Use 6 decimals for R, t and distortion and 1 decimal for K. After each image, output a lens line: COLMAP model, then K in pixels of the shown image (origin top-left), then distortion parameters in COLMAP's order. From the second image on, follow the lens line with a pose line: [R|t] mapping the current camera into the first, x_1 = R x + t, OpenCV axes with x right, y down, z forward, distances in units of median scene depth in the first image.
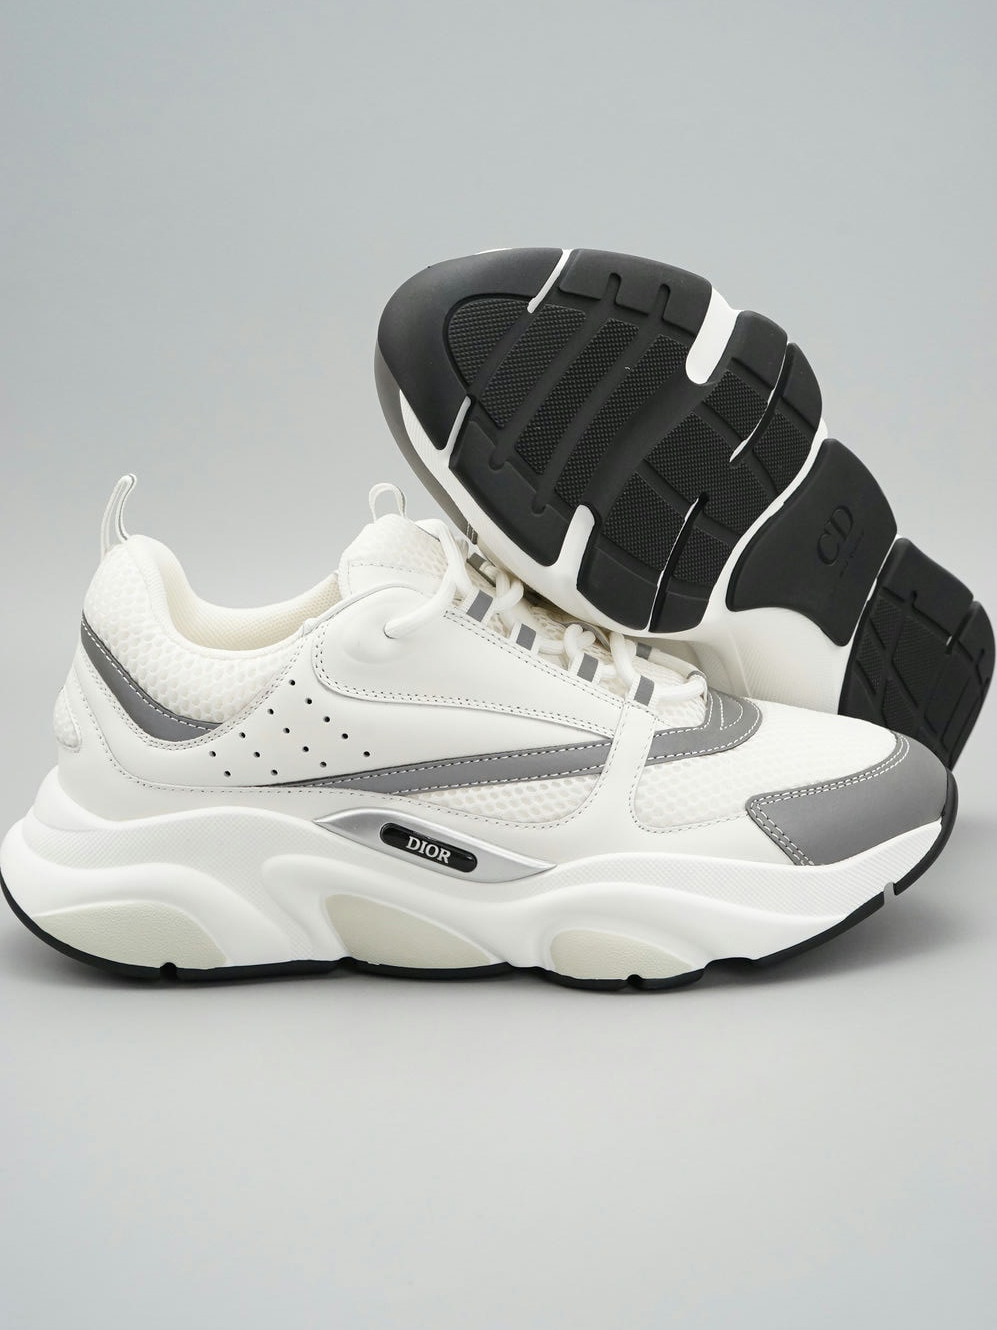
lens RADIAL K [[1931.5, 0, 507.0], [0, 1931.5, 663.1], [0, 0, 1]] dist [0.051084, 0.000000]
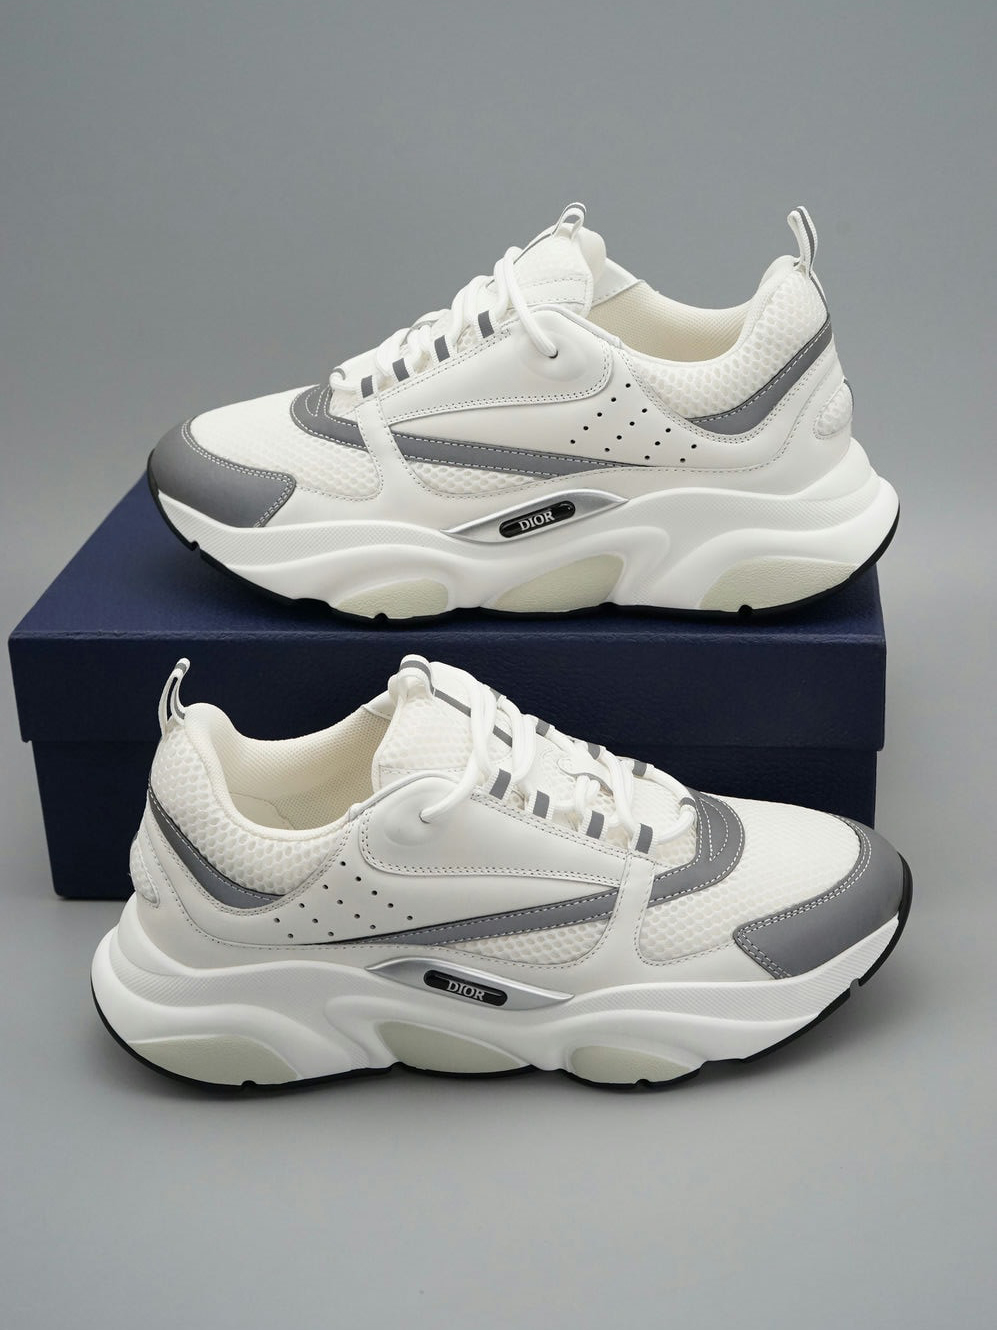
lens RADIAL K [[1931.5, 0, 491.0], [0, 1931.5, 667.5], [0, 0, 1]] dist [0.051084, 0.000000]
pose [[0.998847, -0.044412, 0.018253, -0.037802], [0.039612, 0.977007, 0.209497, -0.338994], [-0.027137, -0.208533, 0.977639, -0.110091]]
